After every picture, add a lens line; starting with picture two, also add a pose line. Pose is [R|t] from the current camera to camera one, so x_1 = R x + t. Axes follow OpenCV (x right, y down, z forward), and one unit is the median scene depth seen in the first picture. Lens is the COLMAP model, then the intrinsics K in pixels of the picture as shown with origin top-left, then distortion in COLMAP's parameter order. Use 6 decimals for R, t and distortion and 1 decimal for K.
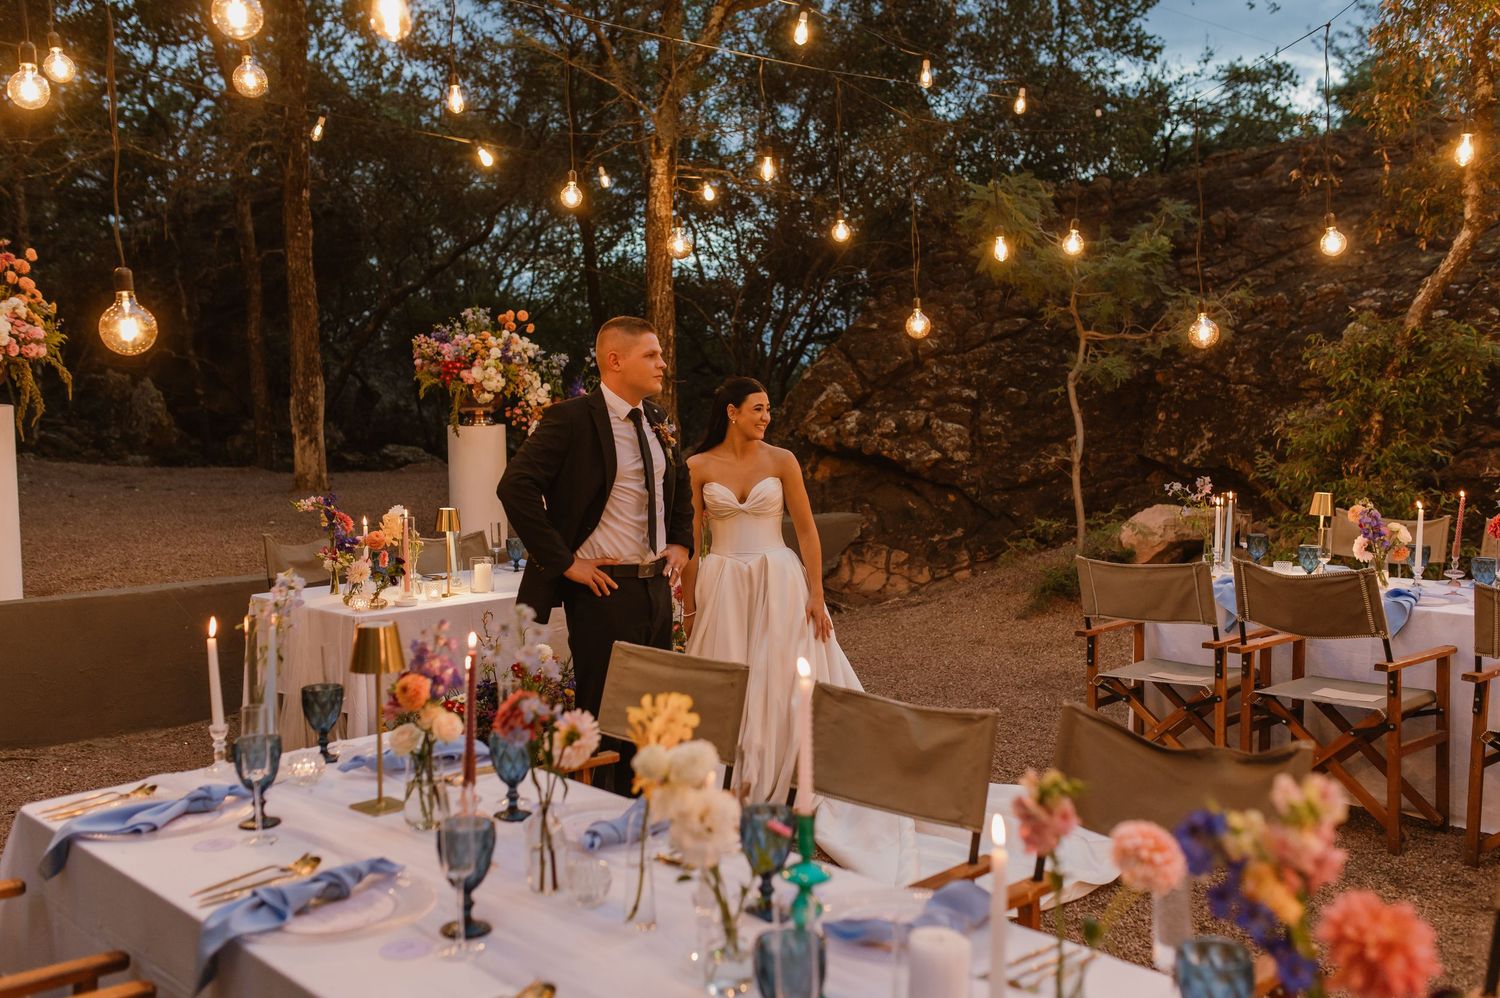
lens RADIAL K [[1415.9, 0, 749.0], [0, 1415.9, 495.2], [0, 0, 1]] dist [0.017426, 0.000000]
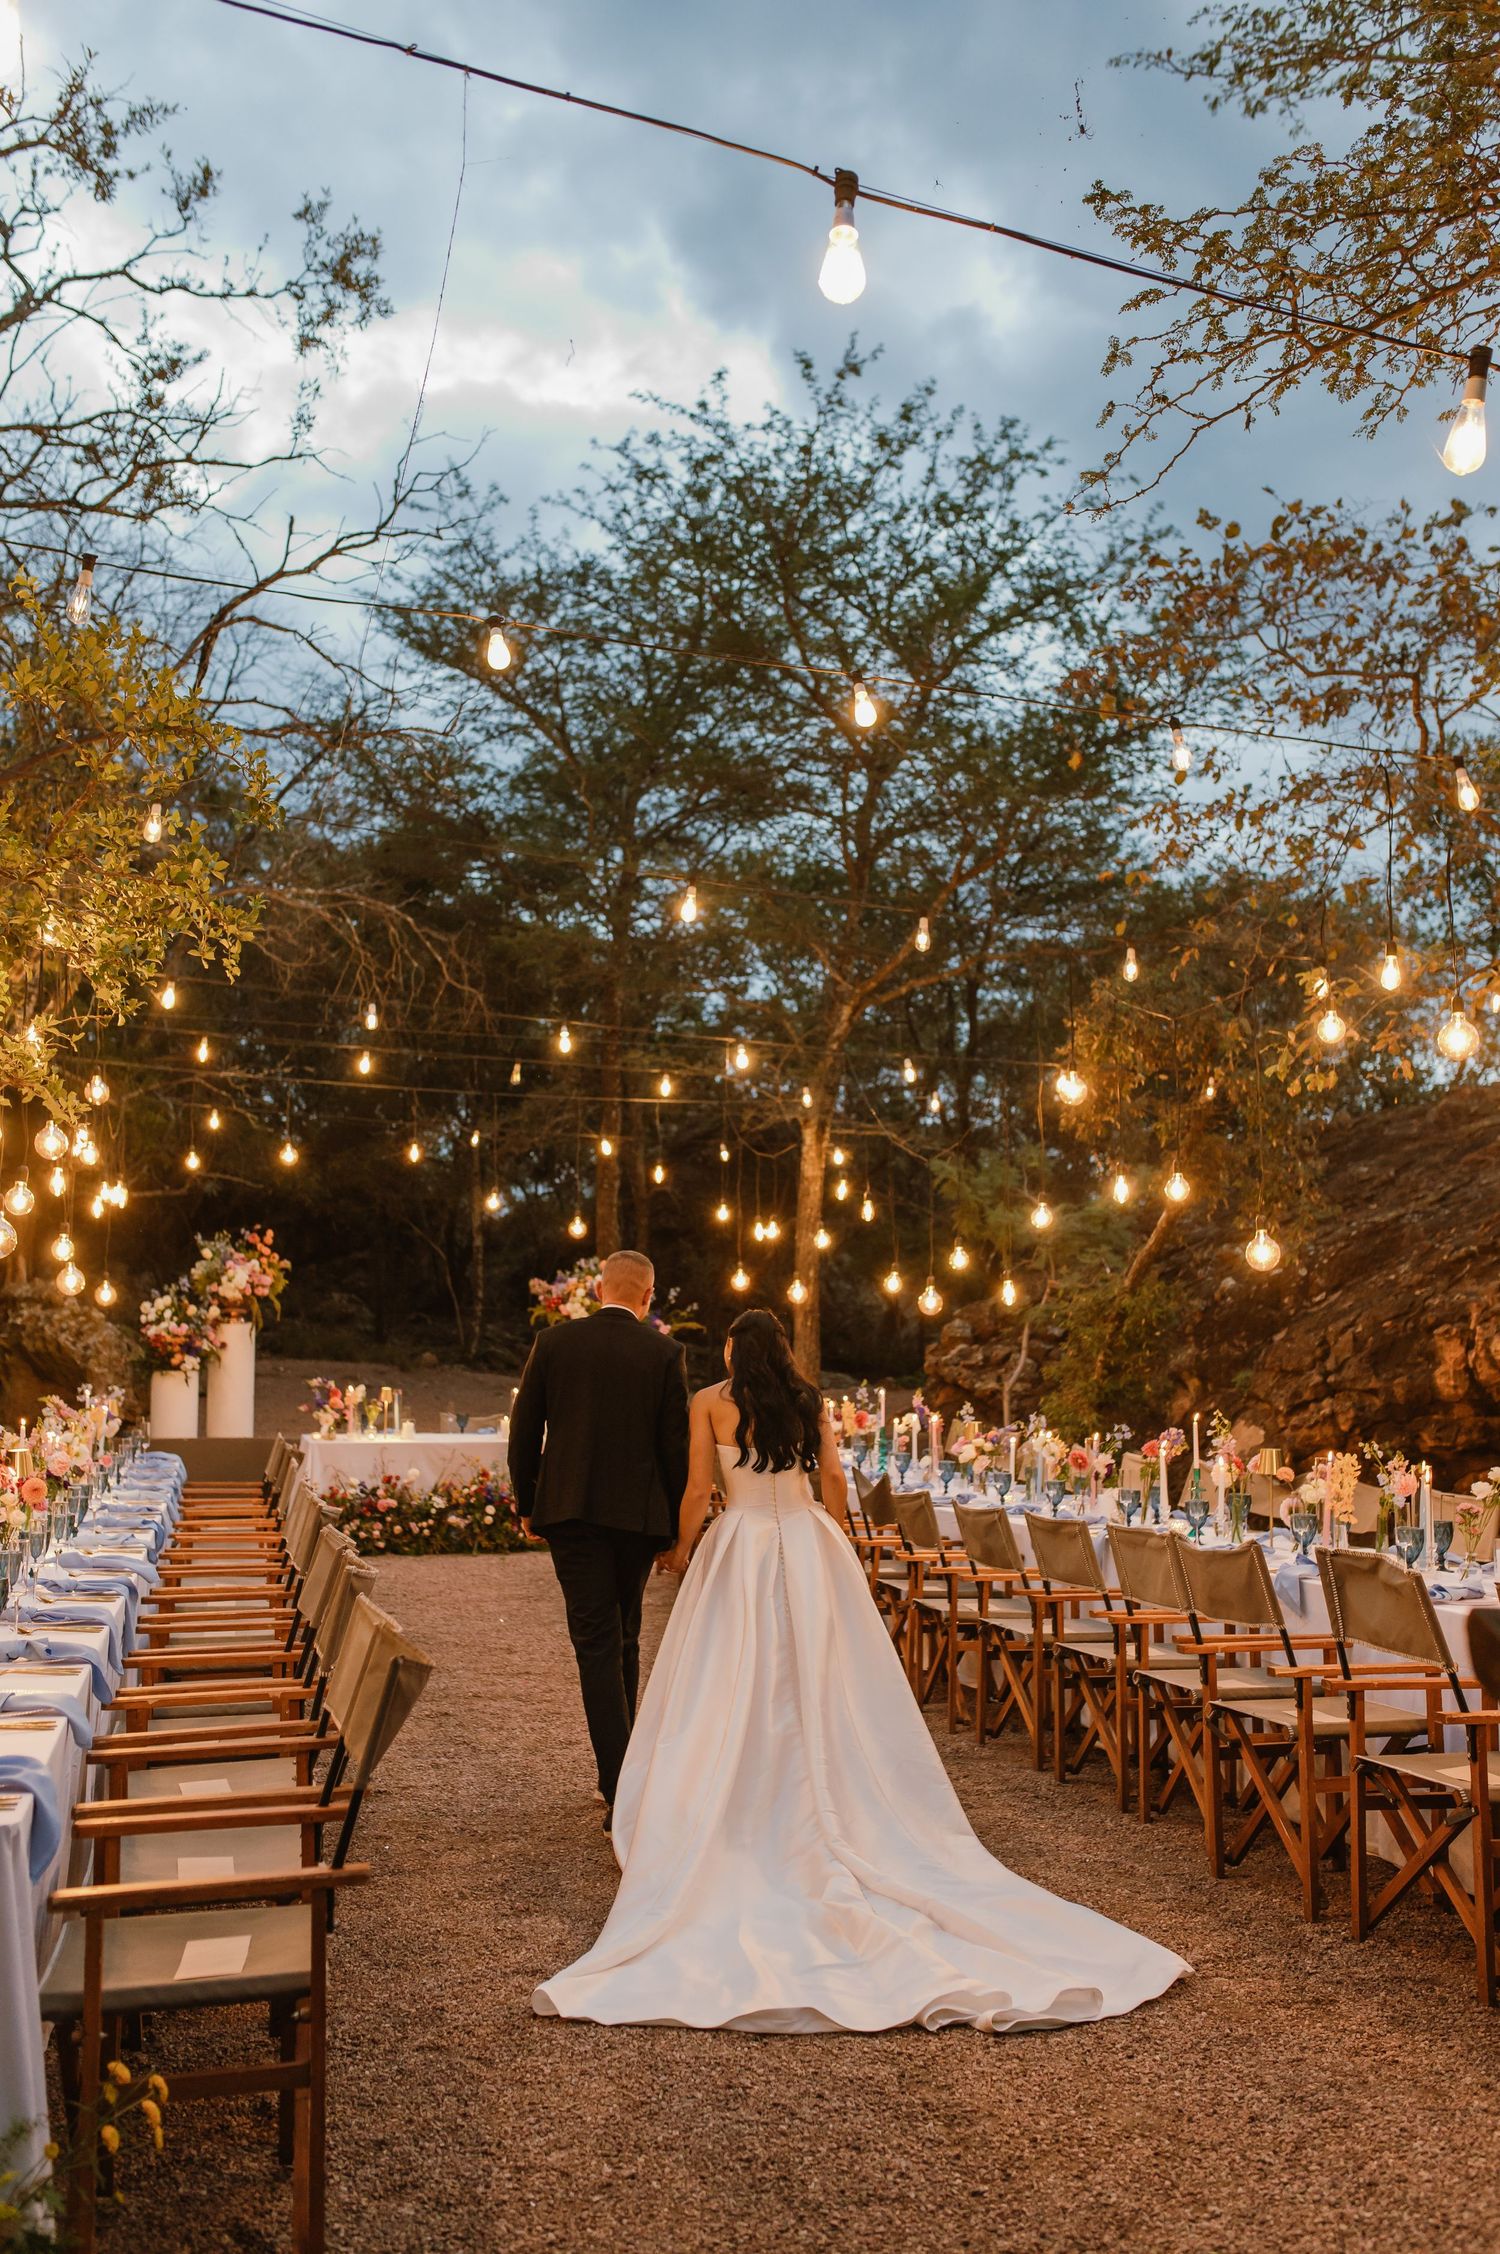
lens RADIAL K [[2127.6, 0, 751.0], [0, 2127.6, 1132.7], [0, 0, 1]] dist [0.017426, 0.000000]
pose [[0.866611, -0.021429, -0.498524, 0.966812], [-0.056172, 0.988537, -0.140138, 0.025820], [0.495813, 0.149448, 0.855474, -0.688146]]
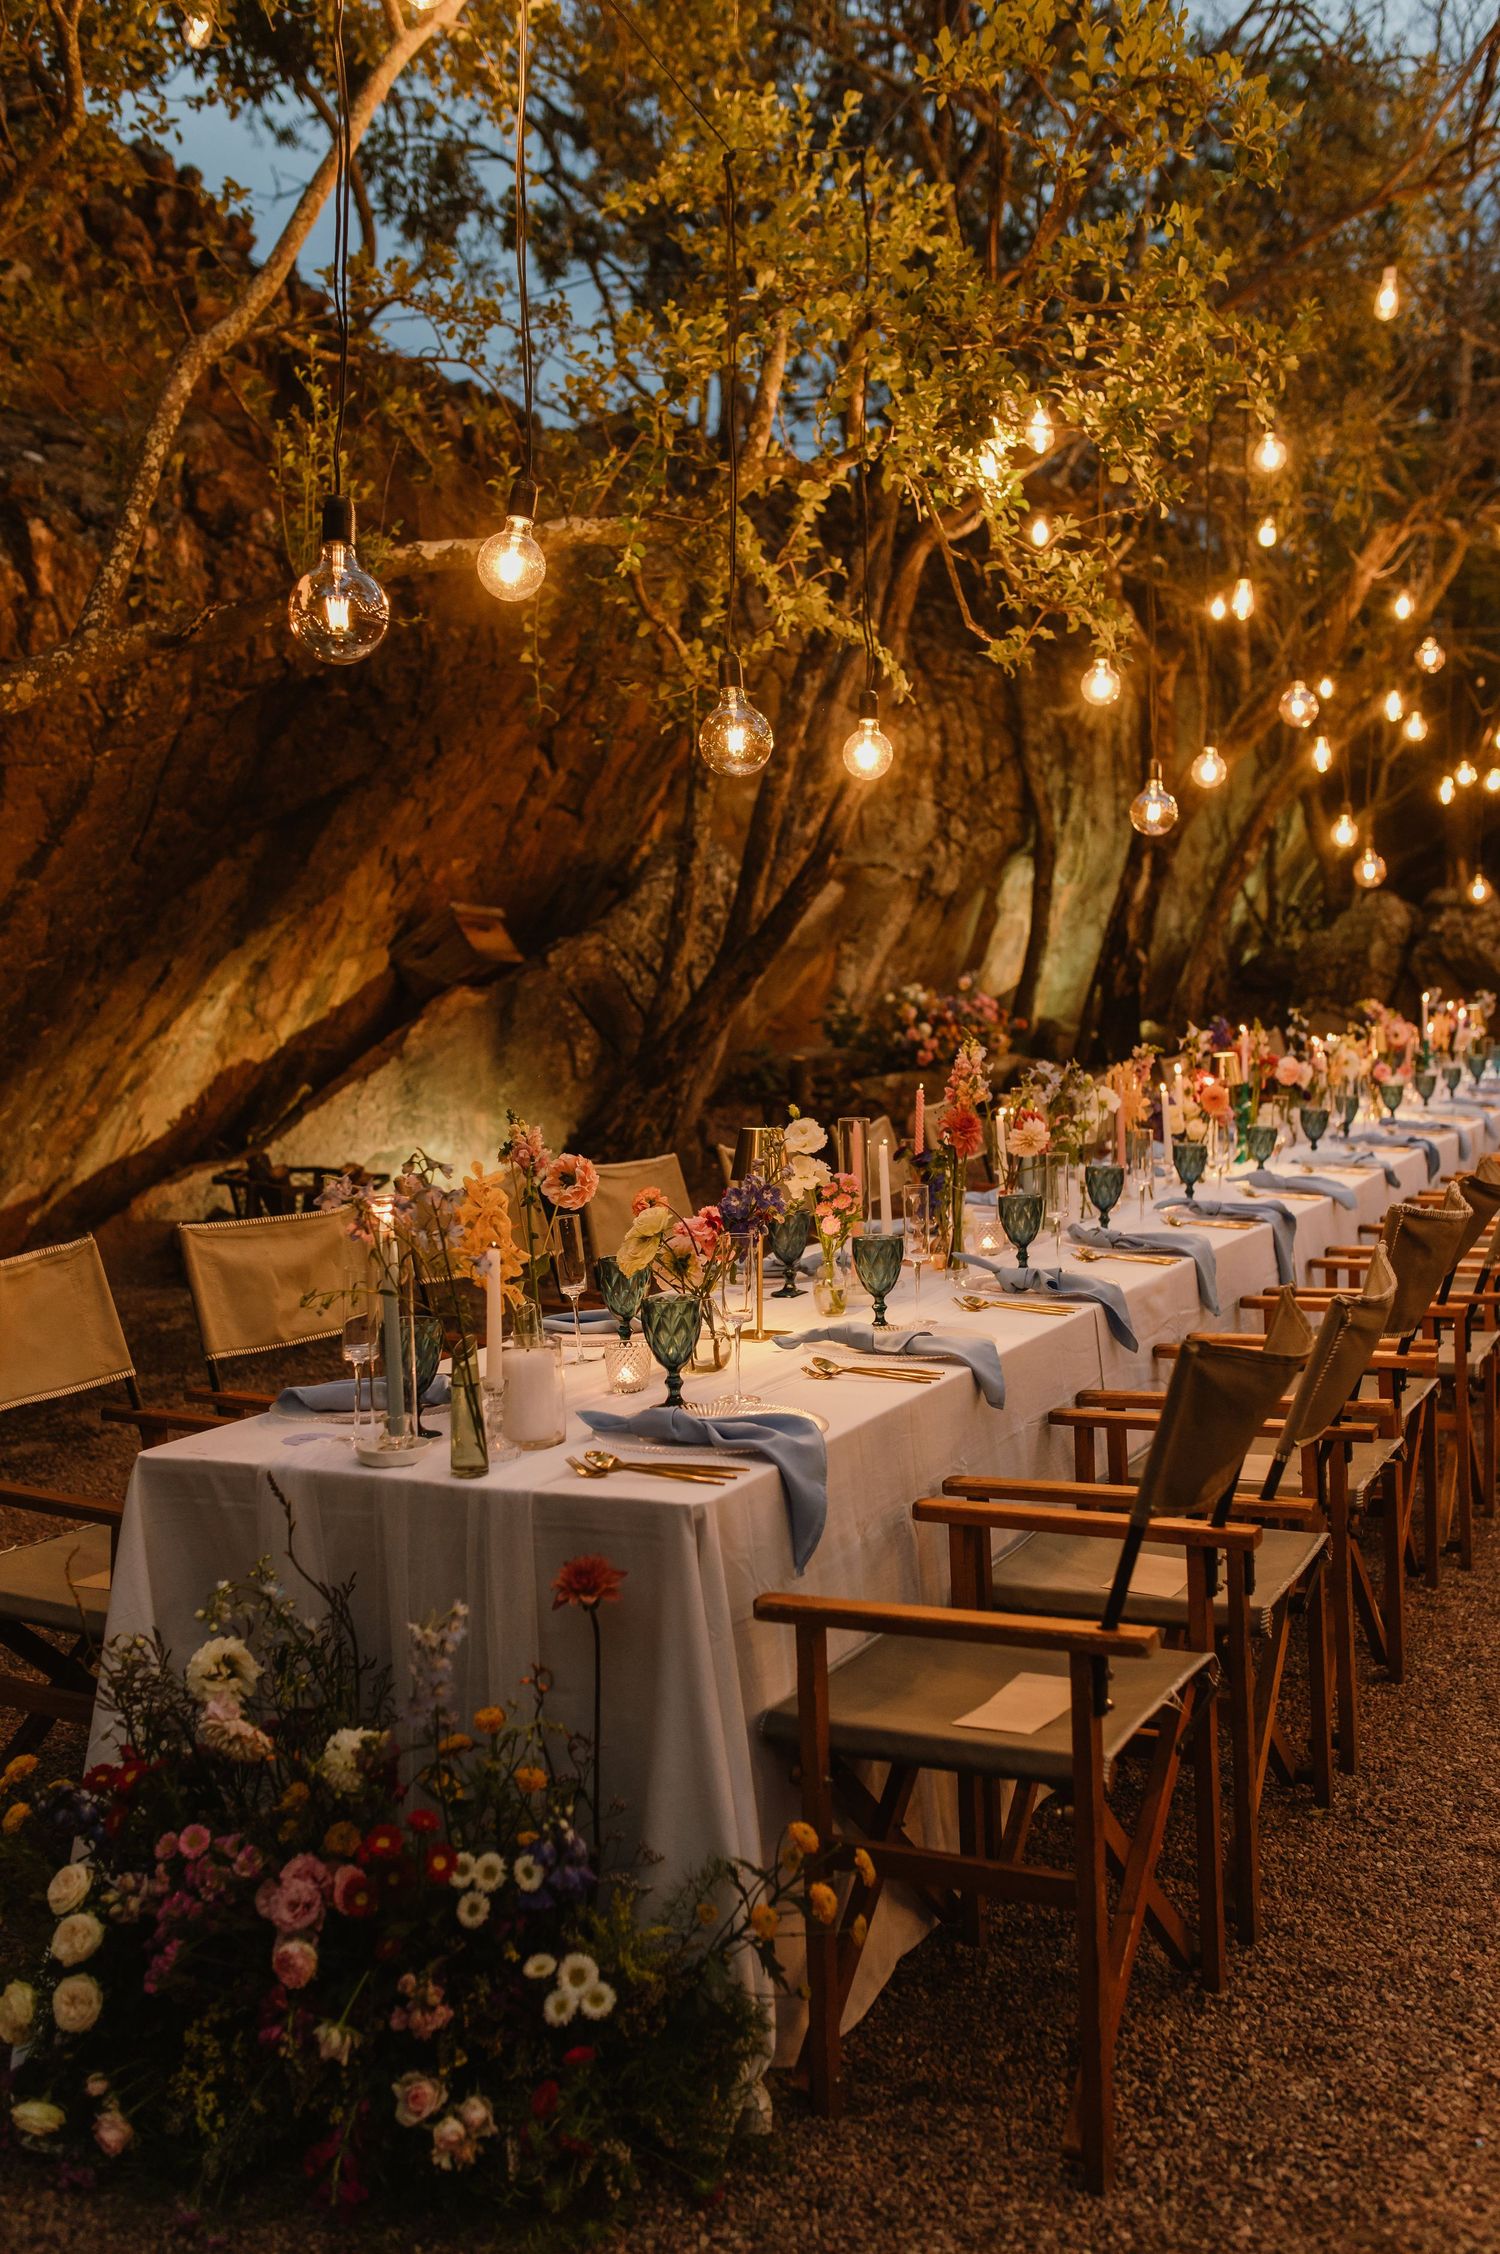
lens RADIAL K [[2127.6, 0, 741.1], [0, 2127.6, 1124.0], [0, 0, 1]] dist [0.017426, 0.000000]
pose [[0.341498, 0.082517, -0.936253, 0.937579], [-0.046856, 0.996395, 0.070727, 0.027457], [0.938714, 0.019716, 0.344133, -0.514254]]
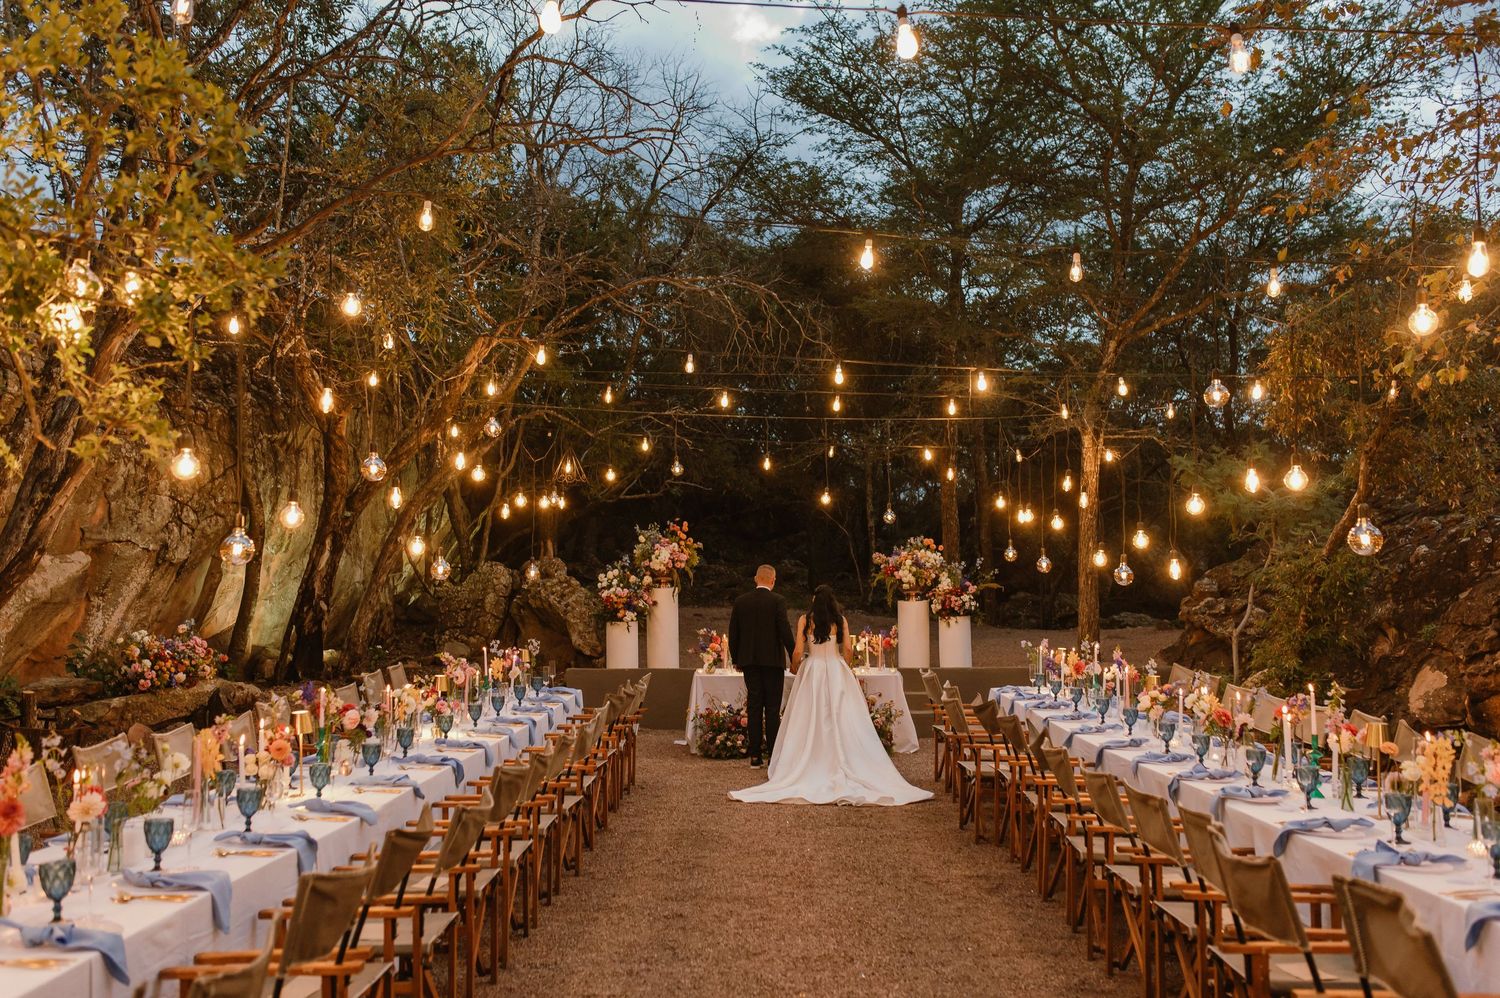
lens RADIAL K [[1415.9, 0, 745.2], [0, 1415.9, 499.9], [0, 0, 1]] dist [0.017426, 0.000000]
pose [[0.705936, -0.022009, -0.707934, 0.960489], [-0.056202, 0.994625, -0.086965, -0.007575], [0.706042, 0.101179, 0.700905, -0.454430]]
